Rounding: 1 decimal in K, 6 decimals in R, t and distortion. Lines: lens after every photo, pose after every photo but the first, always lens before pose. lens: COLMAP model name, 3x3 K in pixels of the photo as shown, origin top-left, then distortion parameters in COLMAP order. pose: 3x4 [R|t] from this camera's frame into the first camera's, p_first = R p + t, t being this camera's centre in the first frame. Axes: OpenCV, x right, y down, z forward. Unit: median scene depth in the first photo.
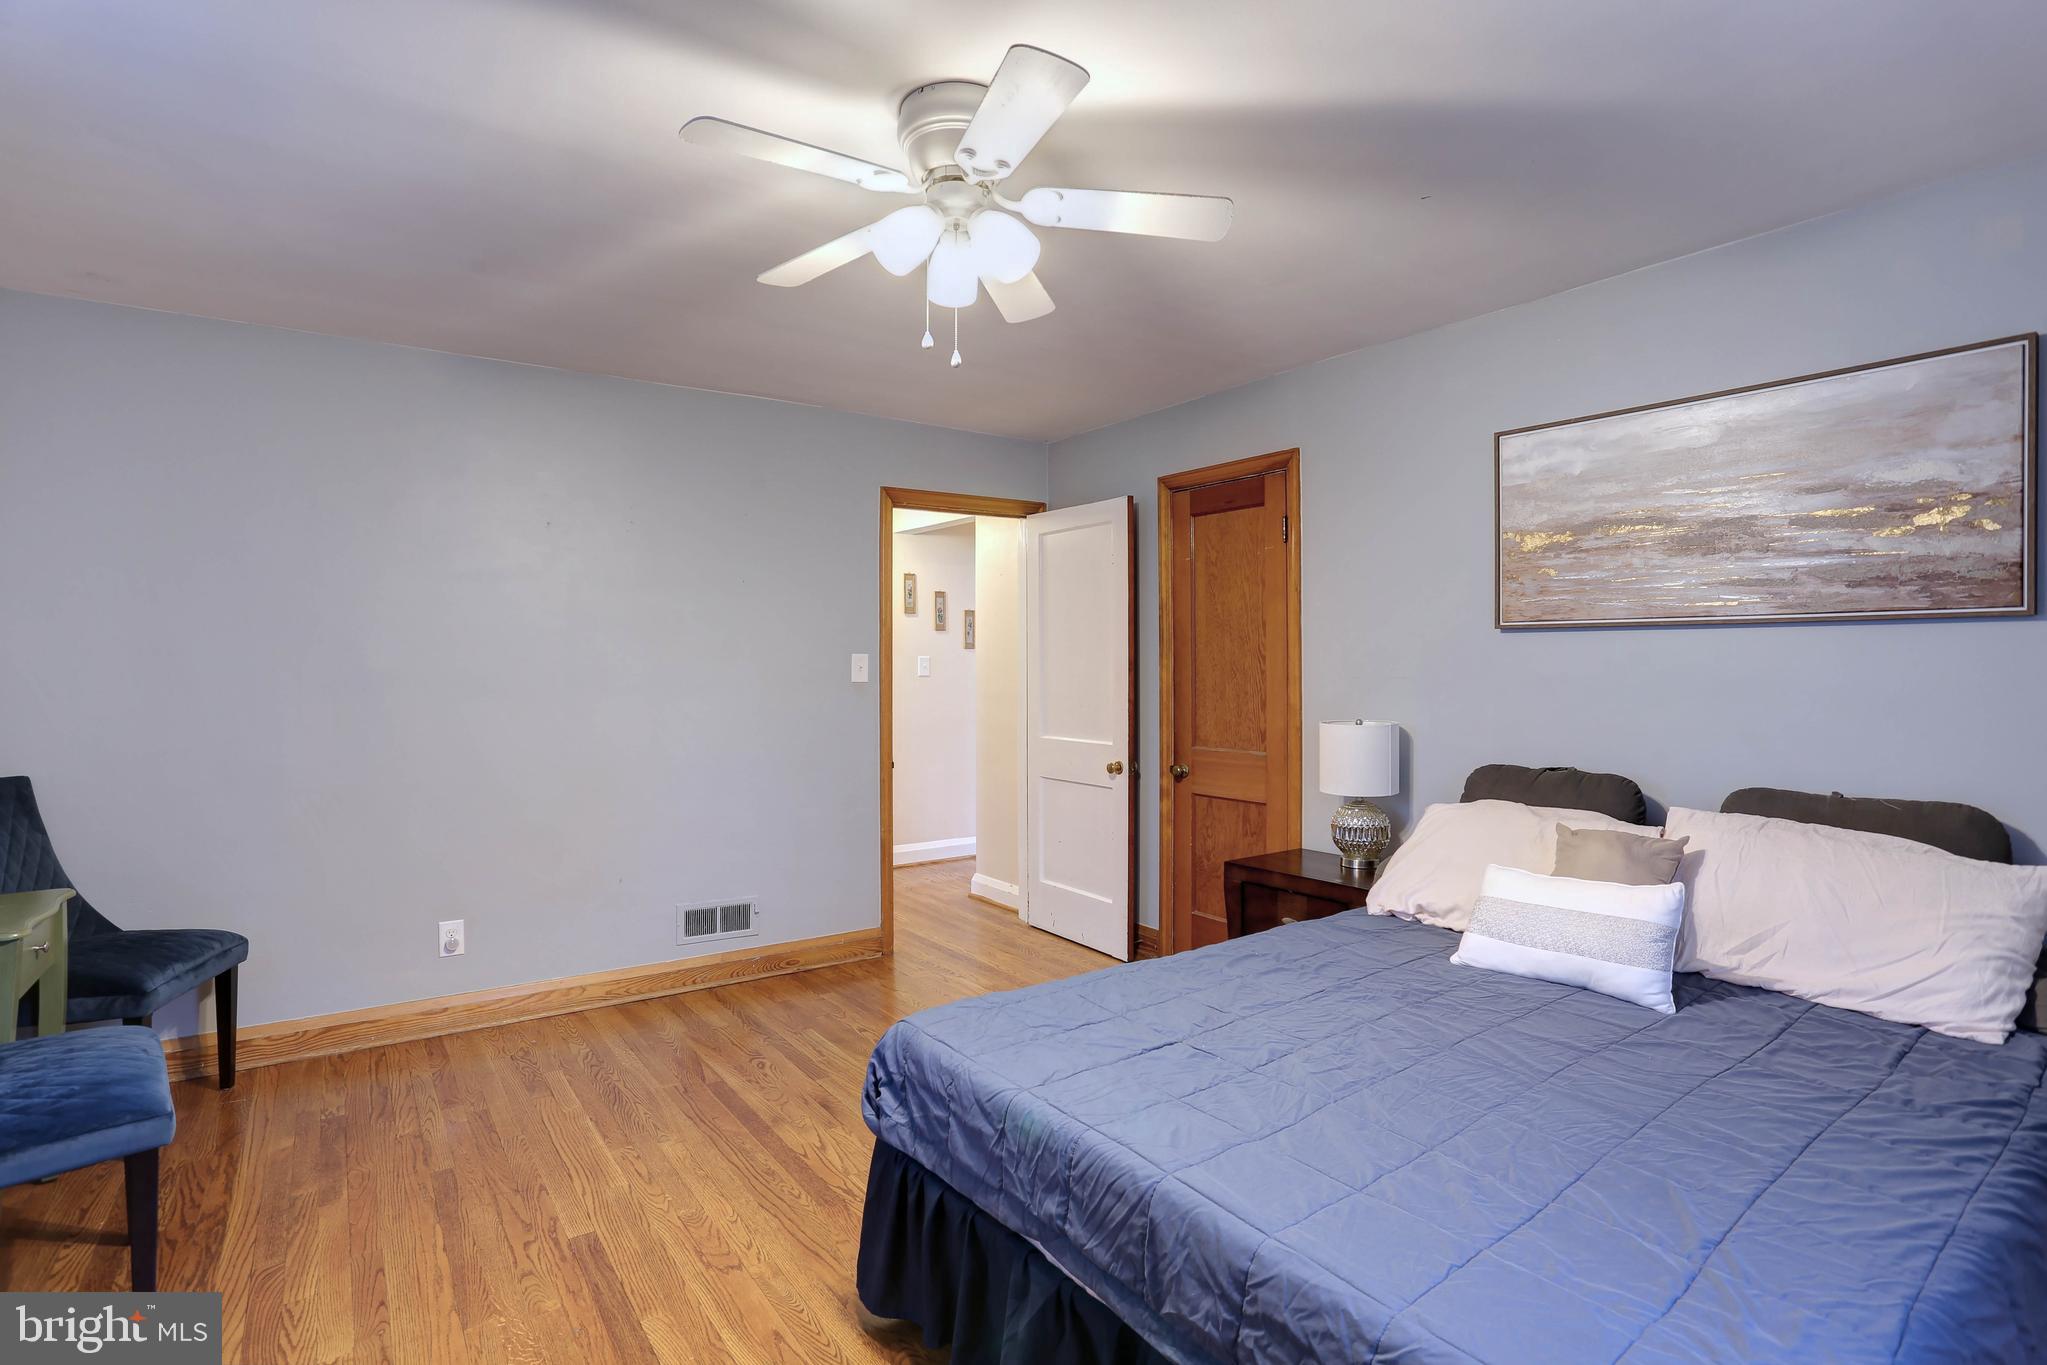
lens RADIAL K [[1000.7, 0, 1022.0], [0, 1000.7, 670.8], [0, 0, 1]] dist [-0.066163, 0.029804]
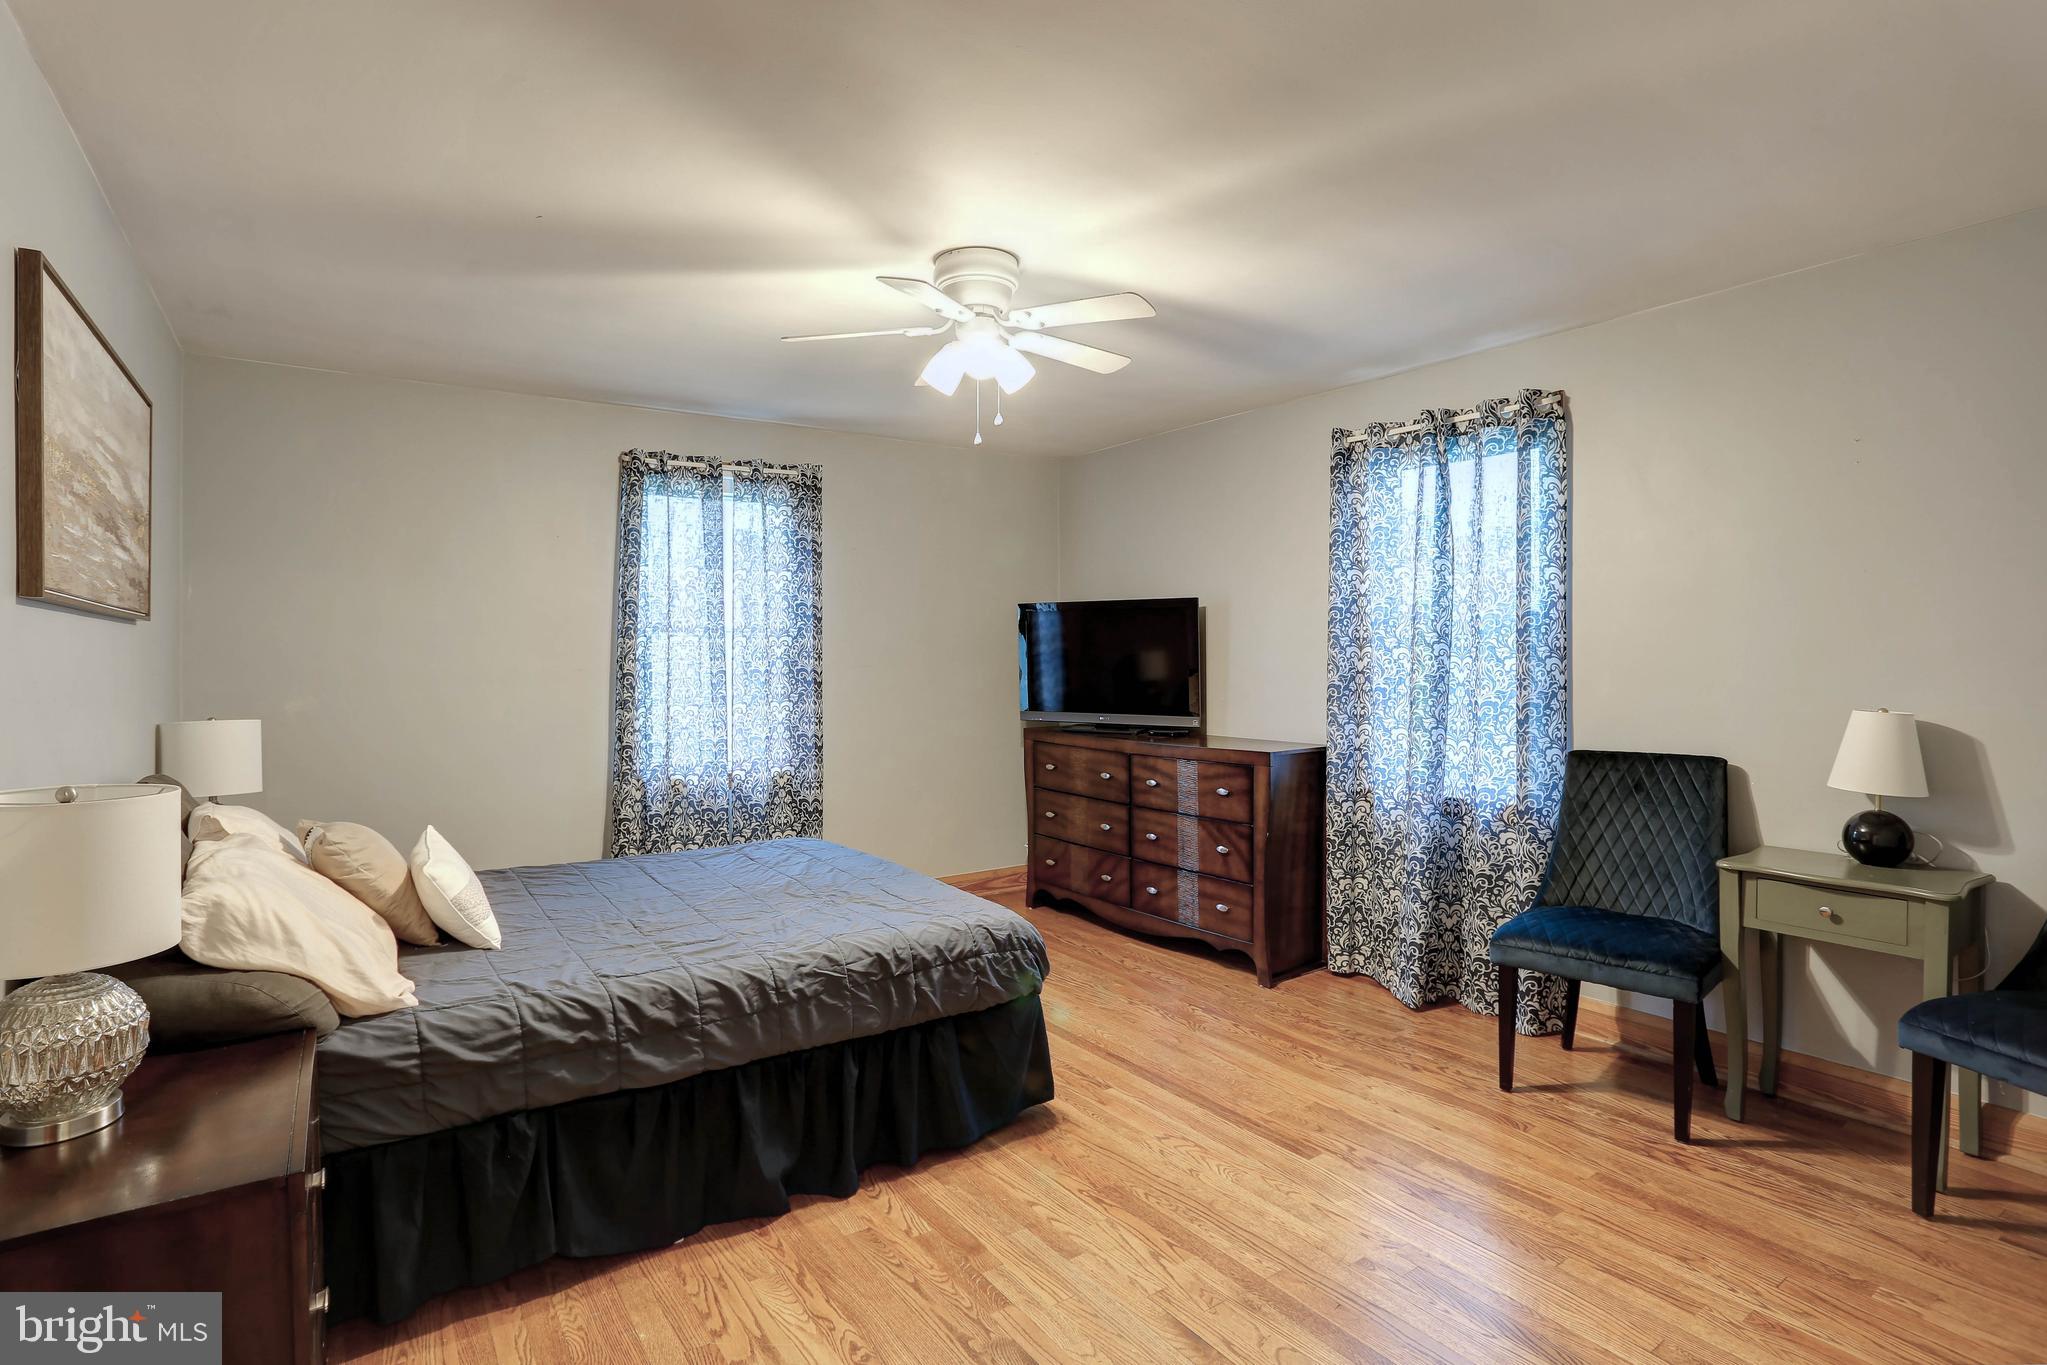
lens RADIAL K [[1000.7, 0, 1022.7], [0, 1000.7, 671.6], [0, 0, 1]] dist [-0.066163, 0.029804]
pose [[-0.999916, 0.004230, 0.012221, -0.105438], [0.004453, 0.999823, 0.018262, -0.006329], [-0.012141, 0.018315, -0.999759, 1.776403]]
